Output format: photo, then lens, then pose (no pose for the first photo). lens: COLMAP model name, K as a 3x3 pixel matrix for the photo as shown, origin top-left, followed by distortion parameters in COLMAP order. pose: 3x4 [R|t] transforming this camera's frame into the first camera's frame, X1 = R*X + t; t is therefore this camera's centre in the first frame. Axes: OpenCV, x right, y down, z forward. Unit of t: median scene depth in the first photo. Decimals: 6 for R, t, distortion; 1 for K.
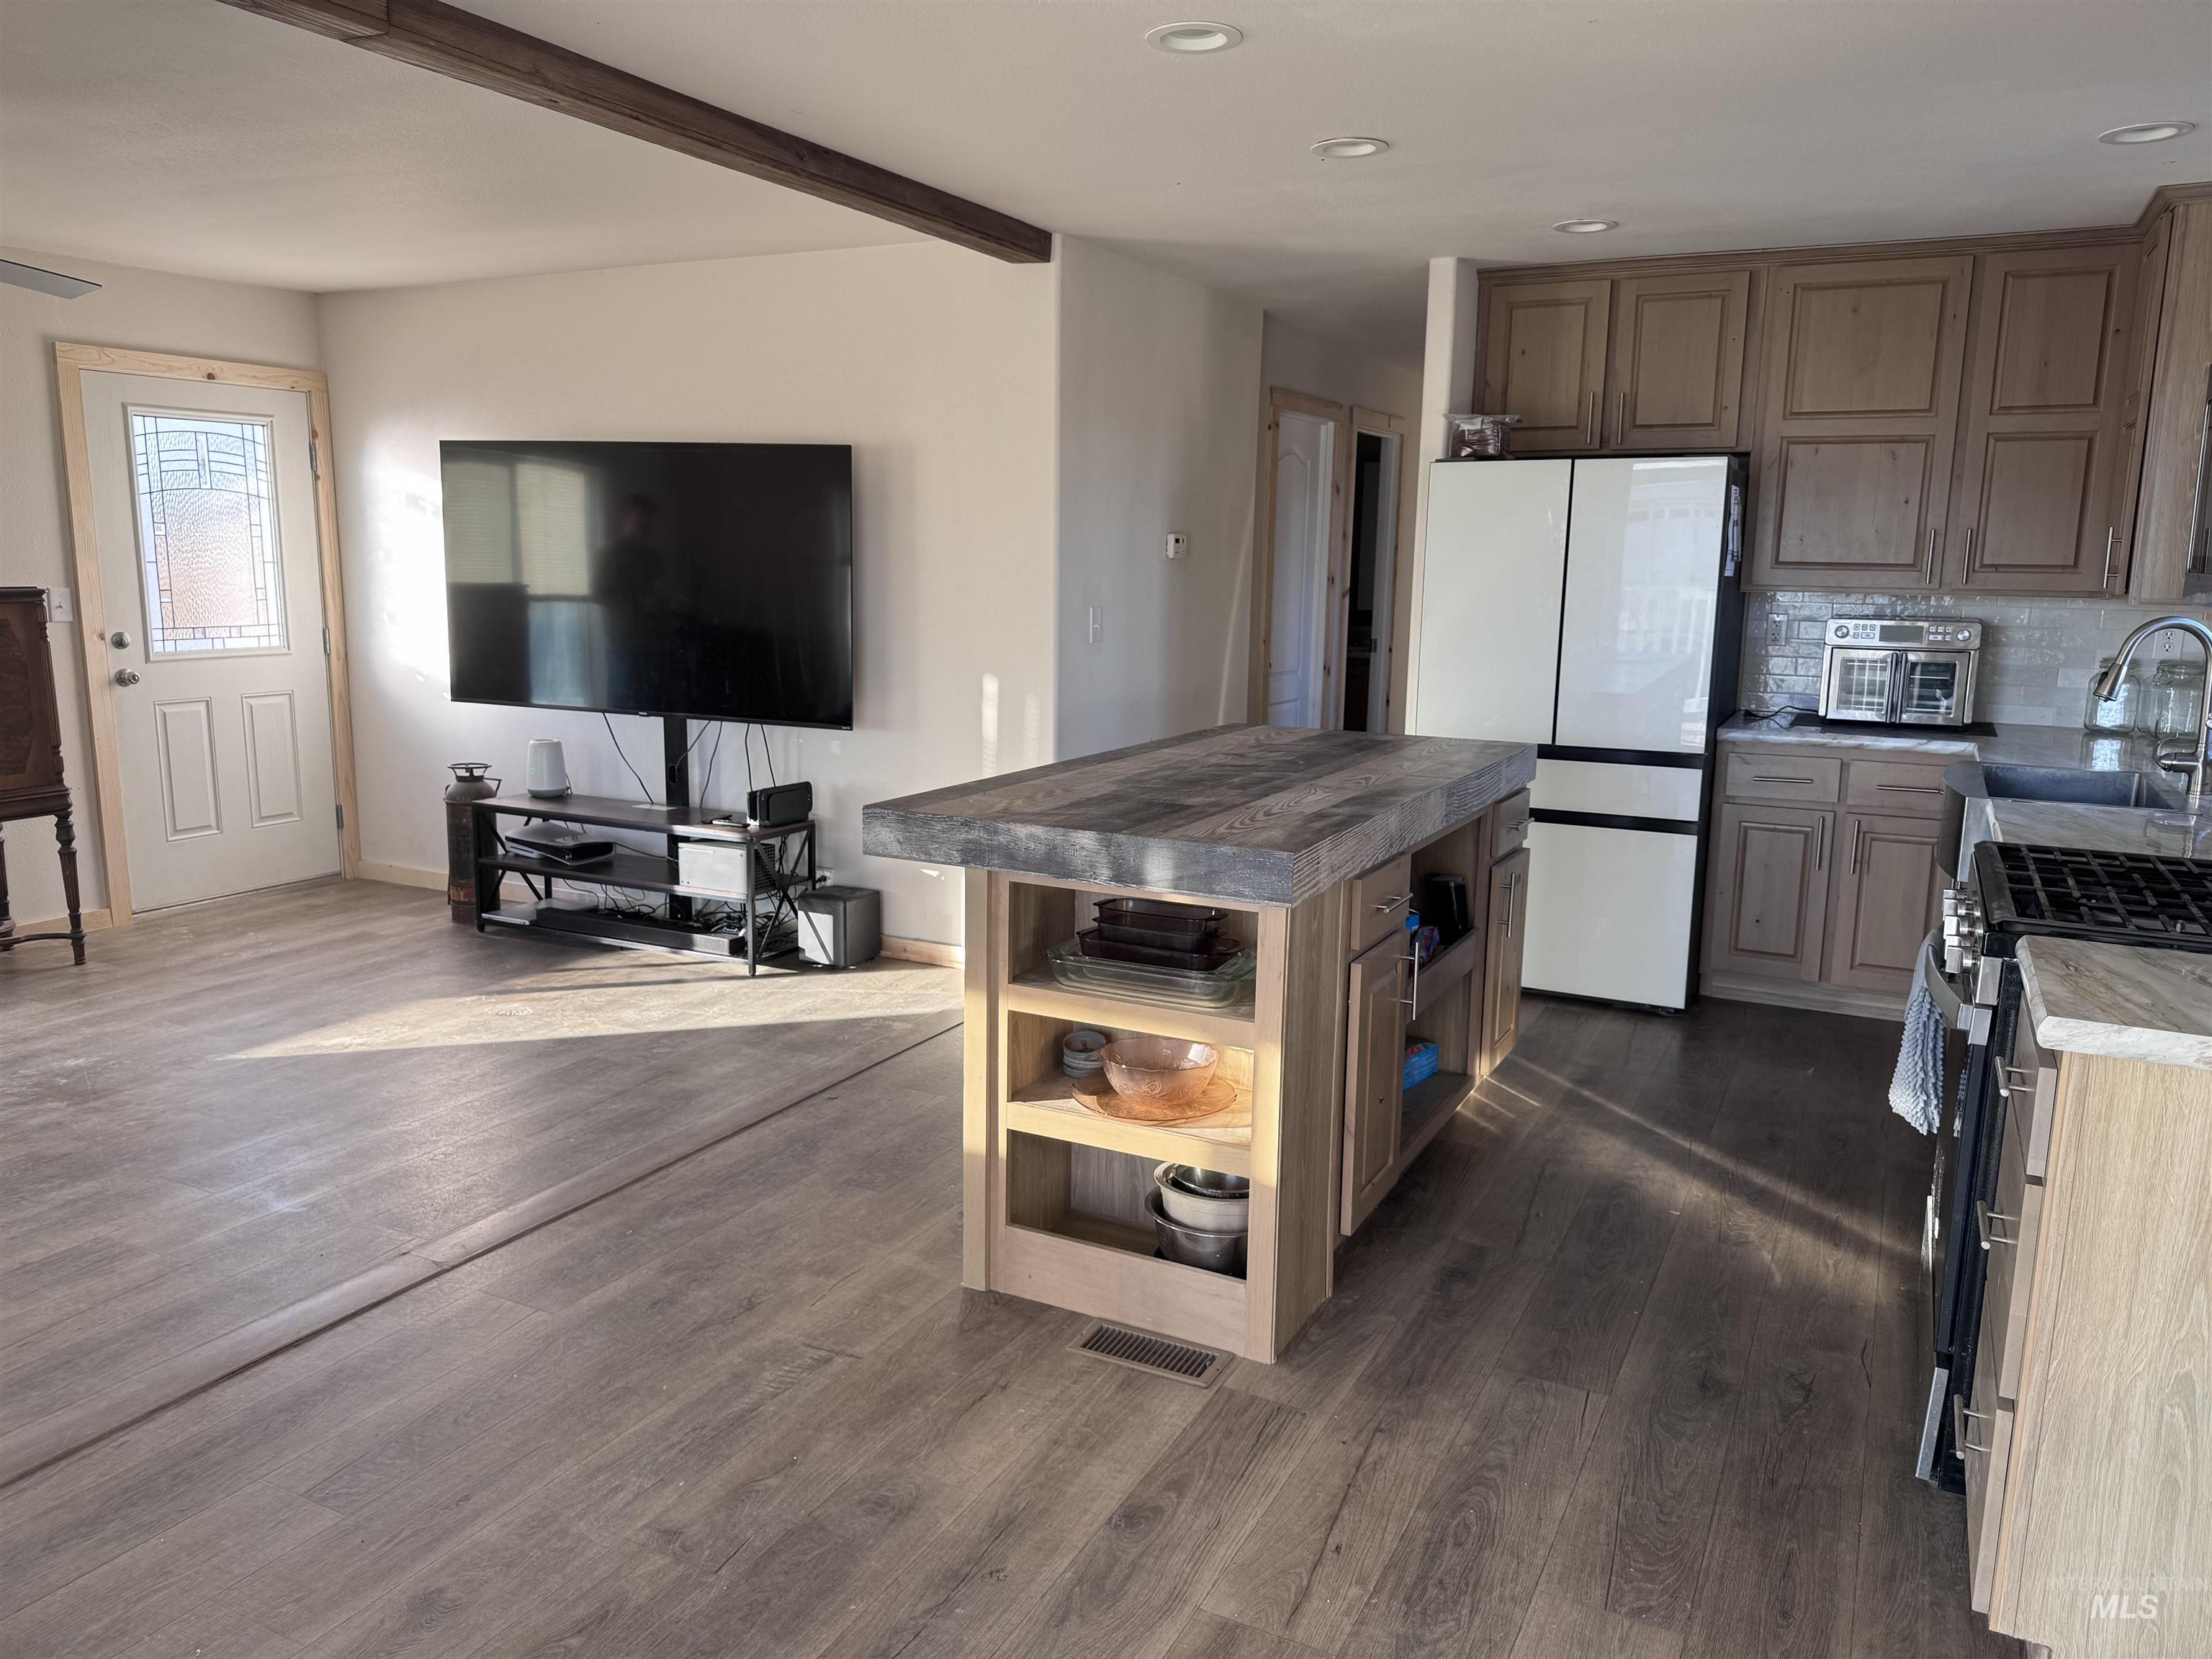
lens RADIAL K [[1562.9, 0, 1110.7], [0, 1562.9, 821.9], [0, 0, 1]] dist [0.064273, -0.078316]
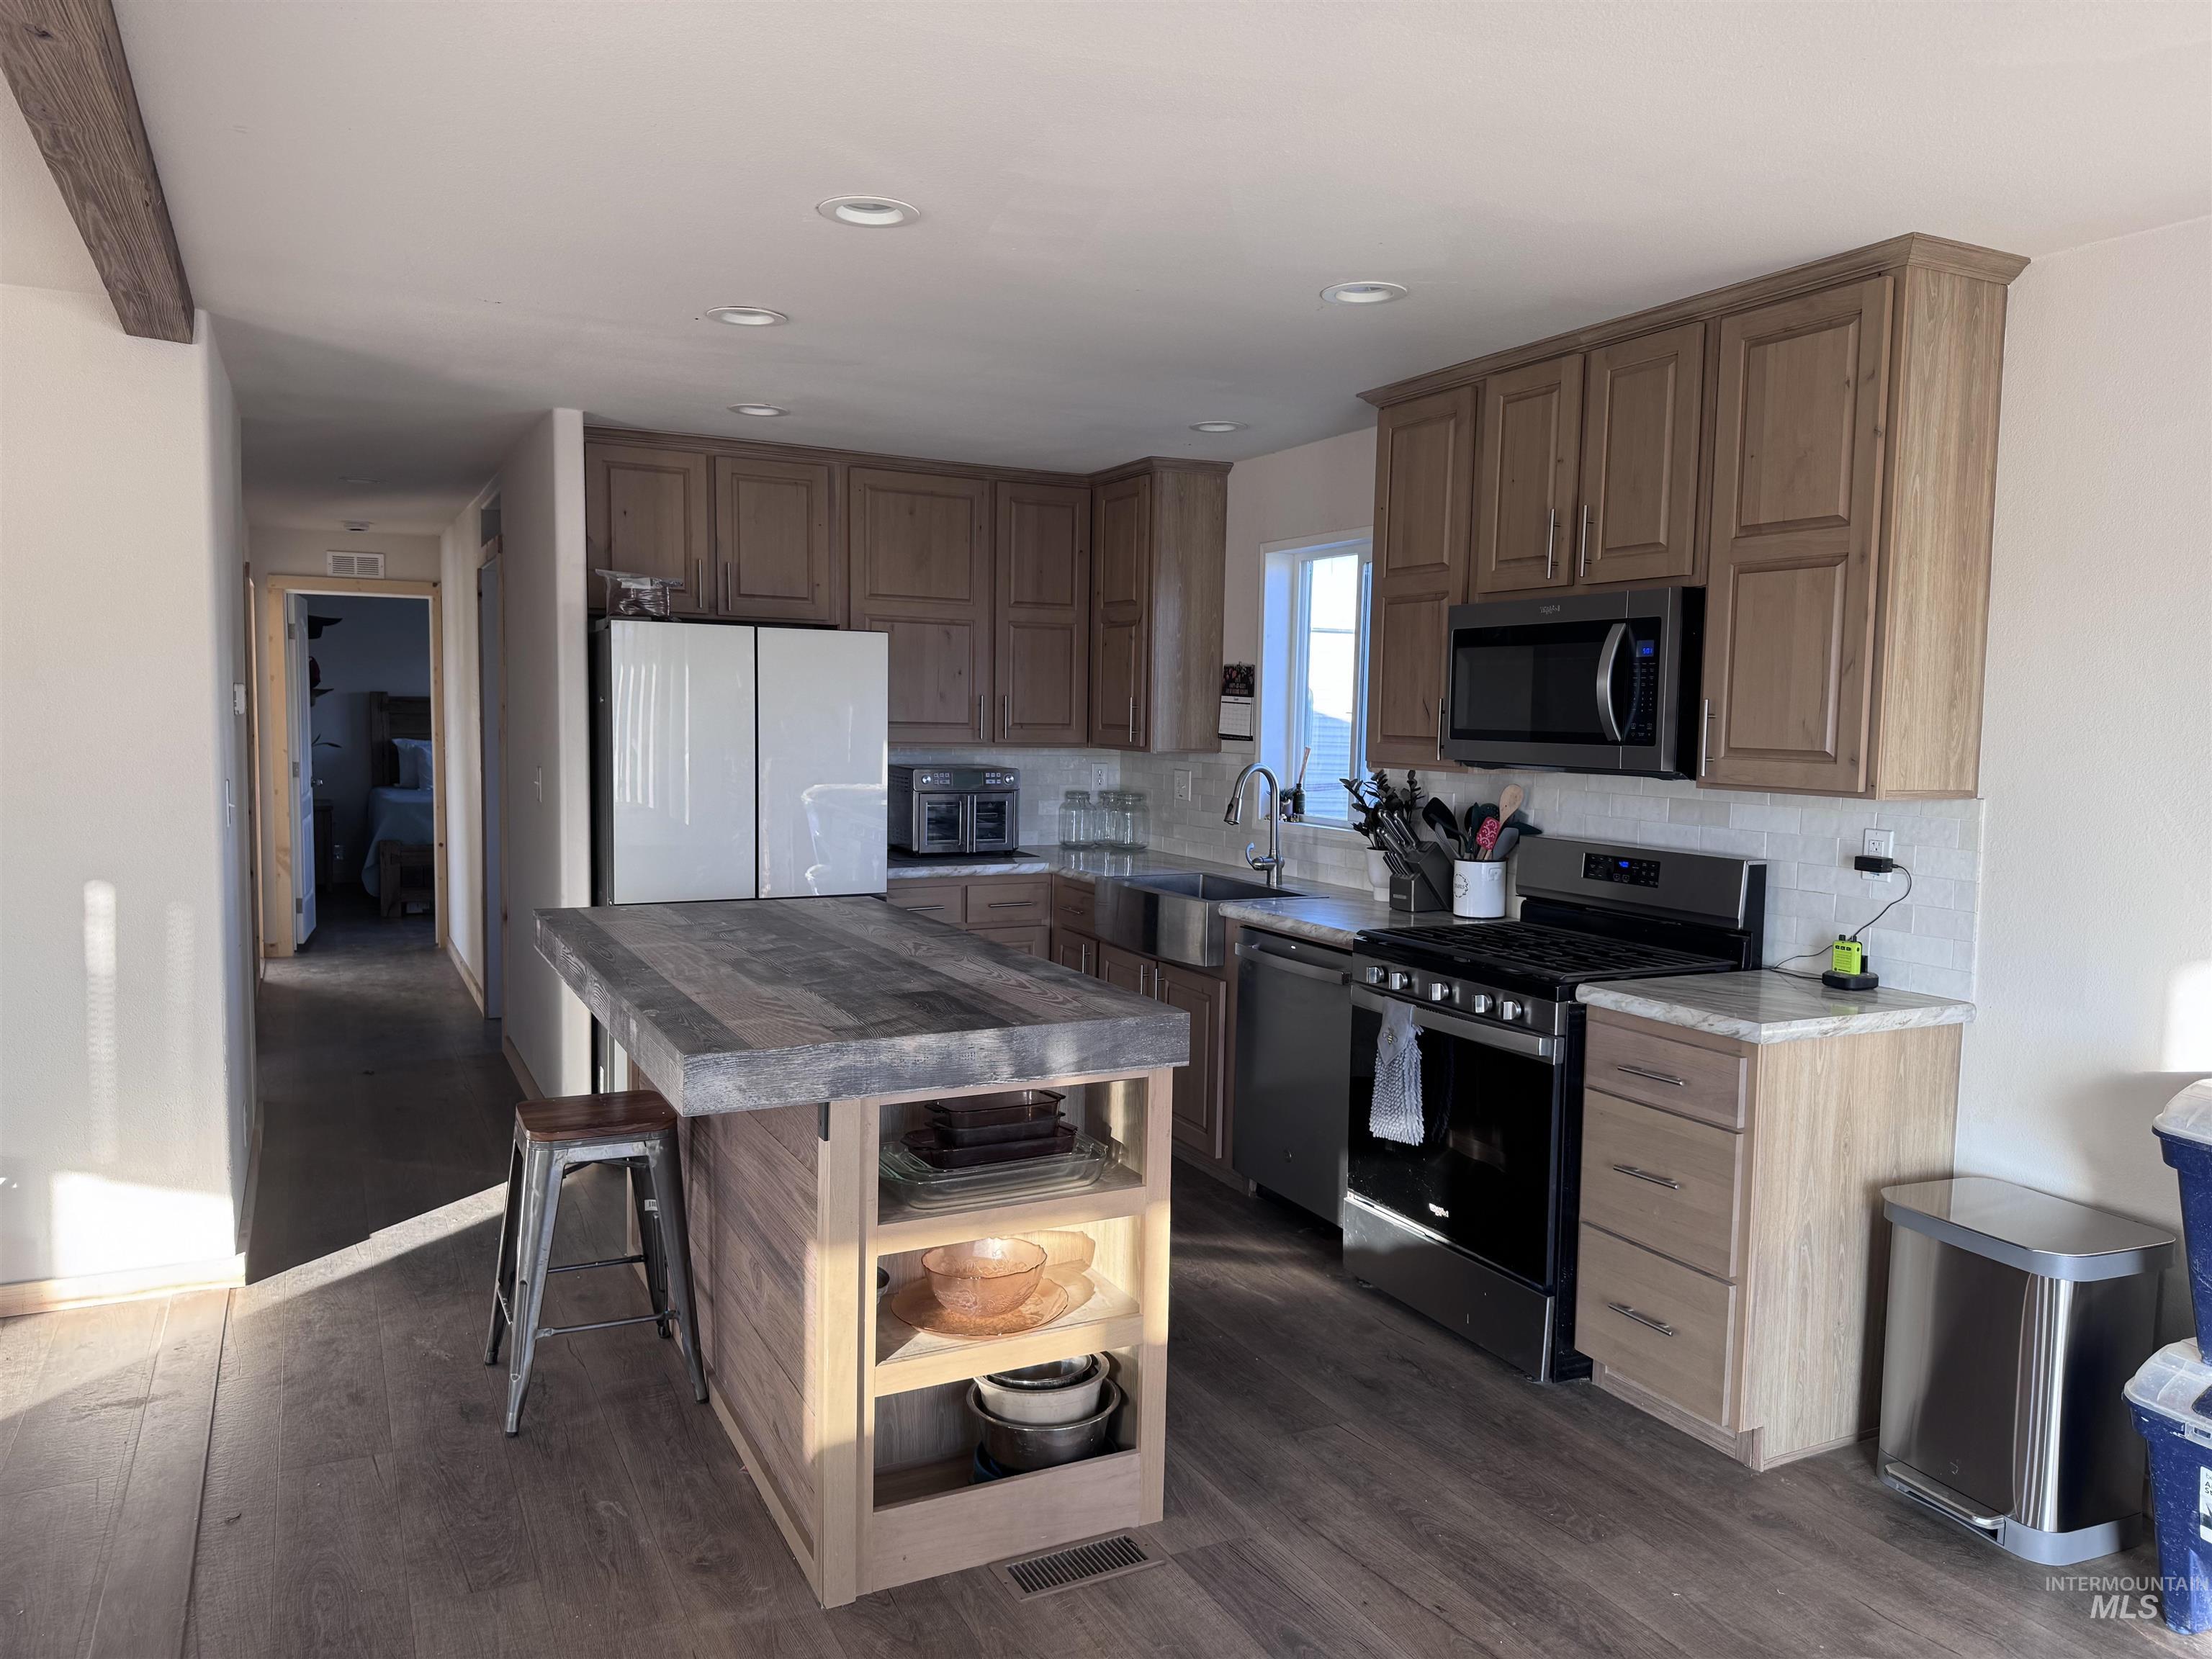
lens RADIAL K [[1562.9, 0, 1110.7], [0, 1562.9, 821.9], [0, 0, 1]] dist [0.064273, -0.078316]
pose [[0.580384, -0.061872, 0.811989, -0.382150], [0.129915, 0.991374, -0.017318, -0.048340], [-0.803913, 0.115540, 0.583416, 0.200557]]
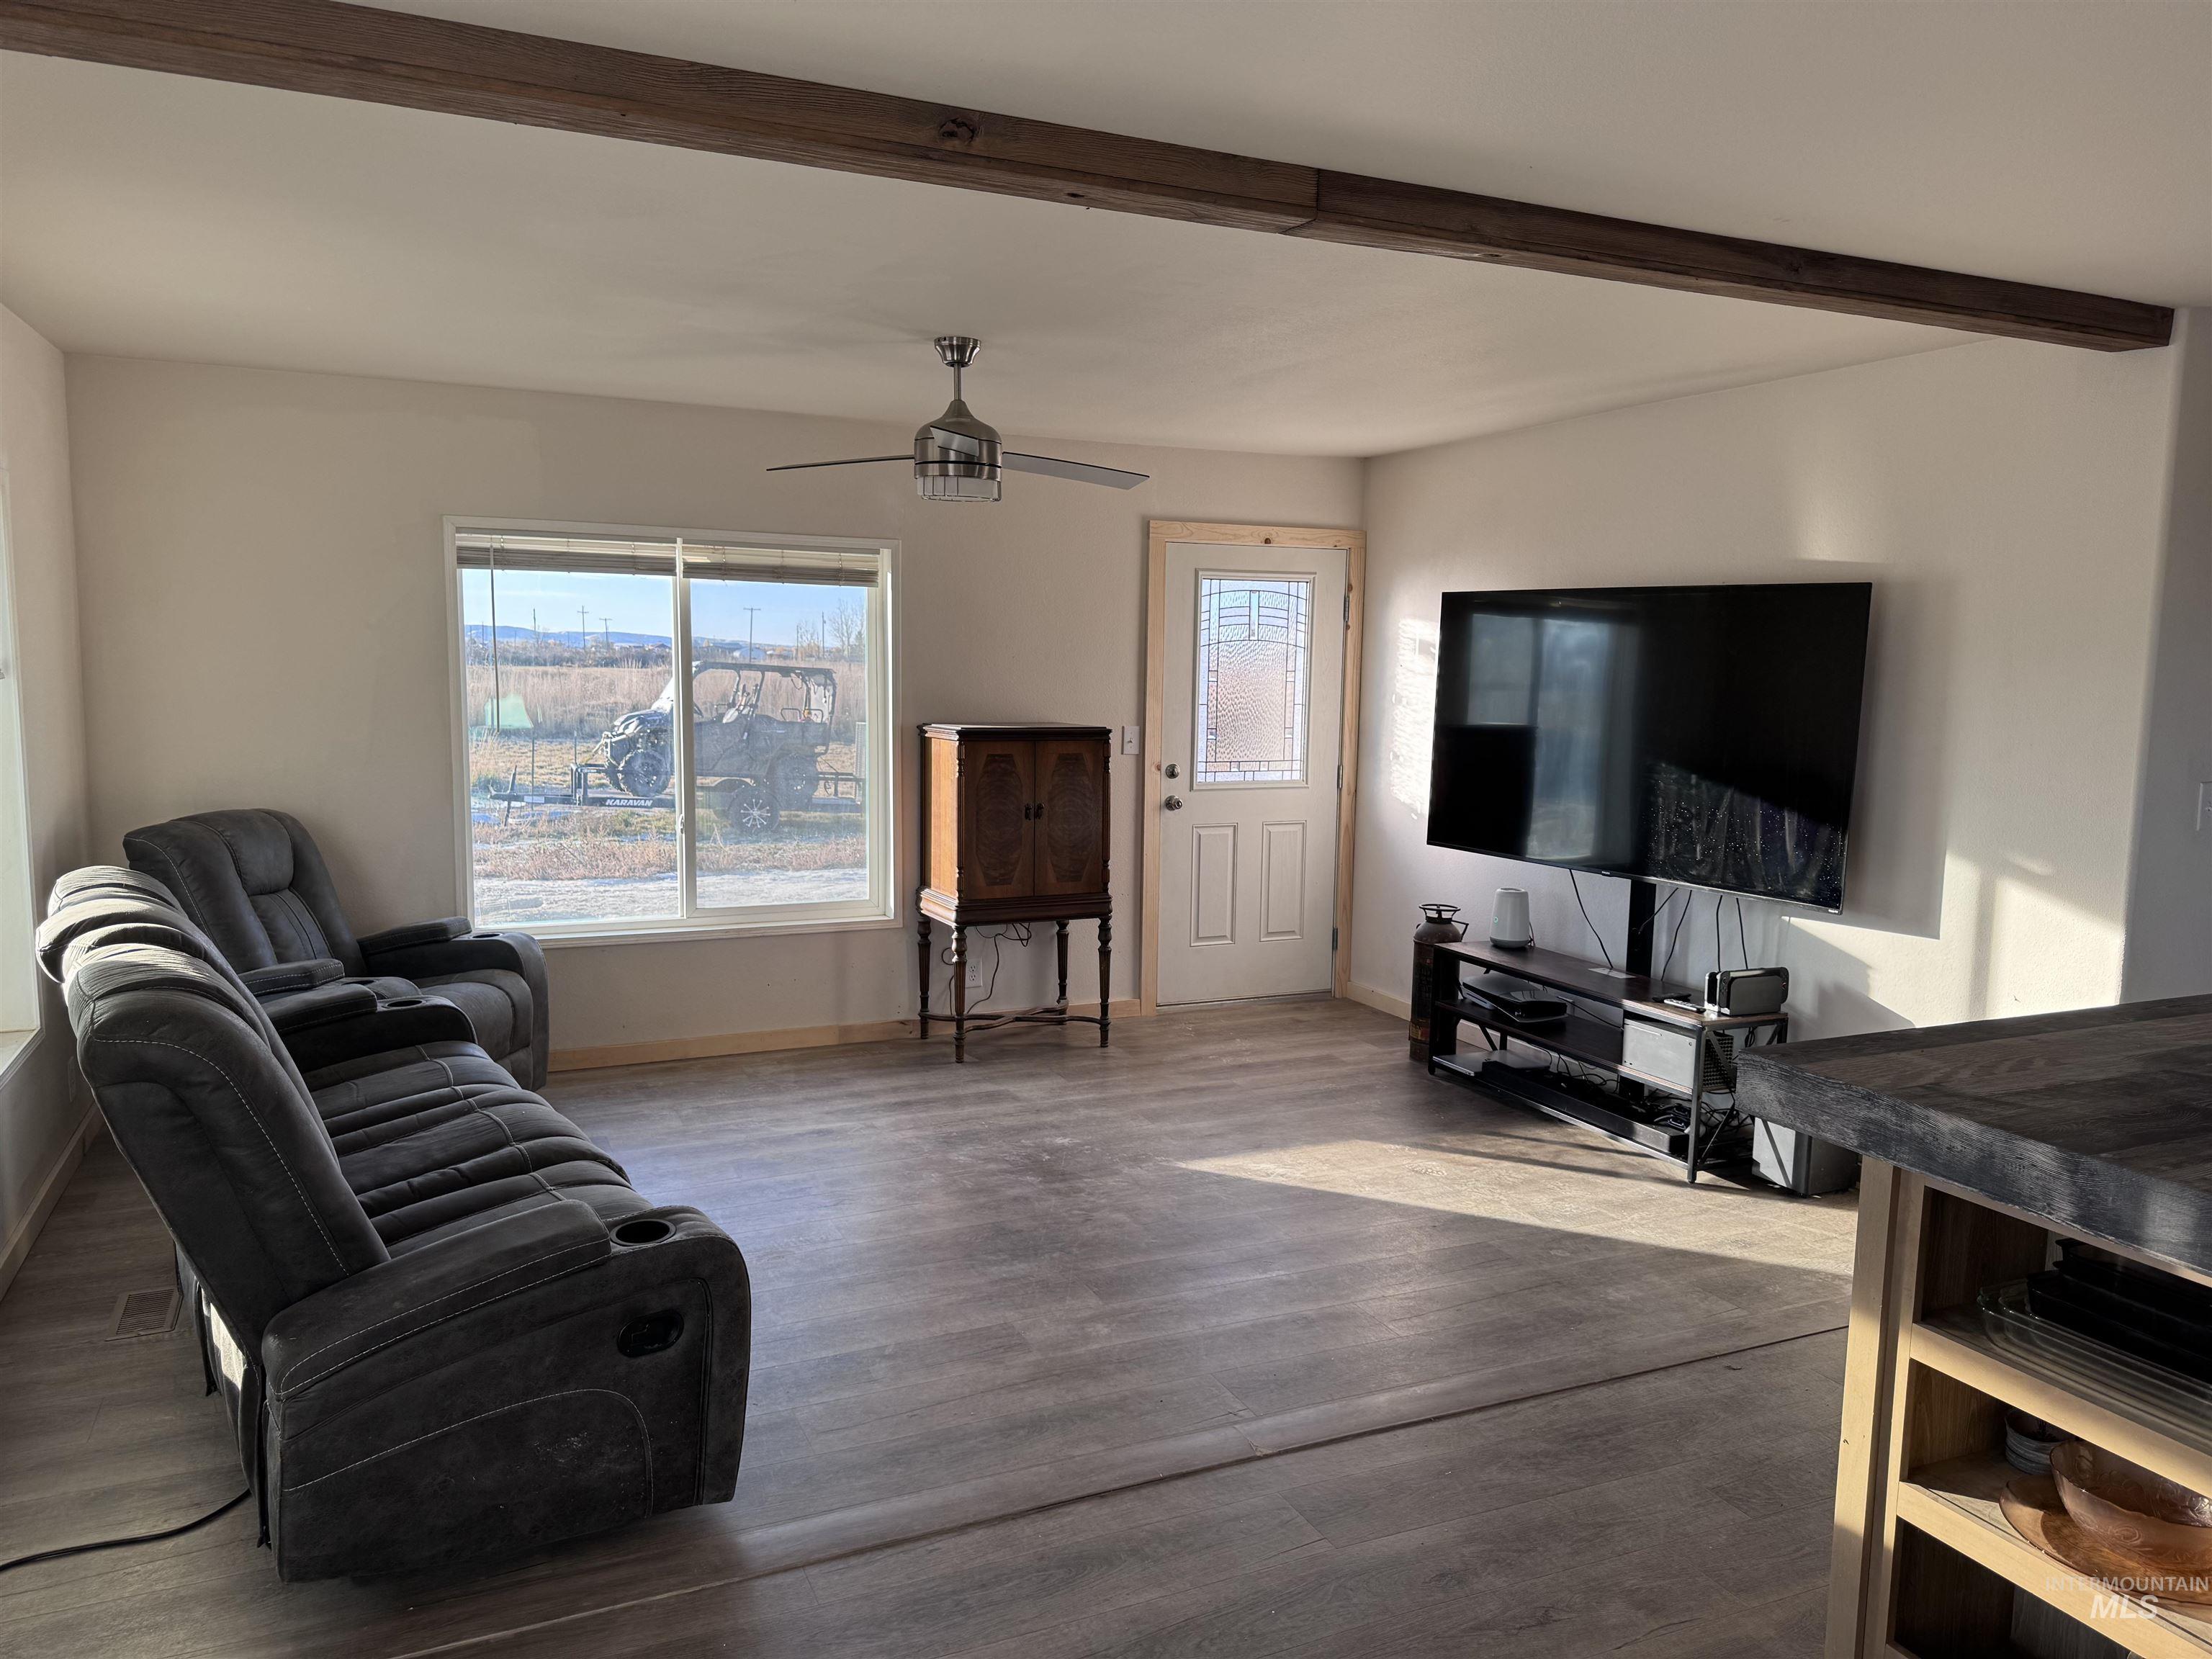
lens RADIAL K [[1550.3, 0, 1106.5], [0, 1550.3, 831.5], [0, 0, 1]] dist [0.124175, -0.178028]
pose [[0.785887, 0.069894, -0.614408, 0.043802], [-0.111987, 0.993249, -0.030253, -0.034358], [0.608145, 0.092581, 0.788408, 0.086511]]
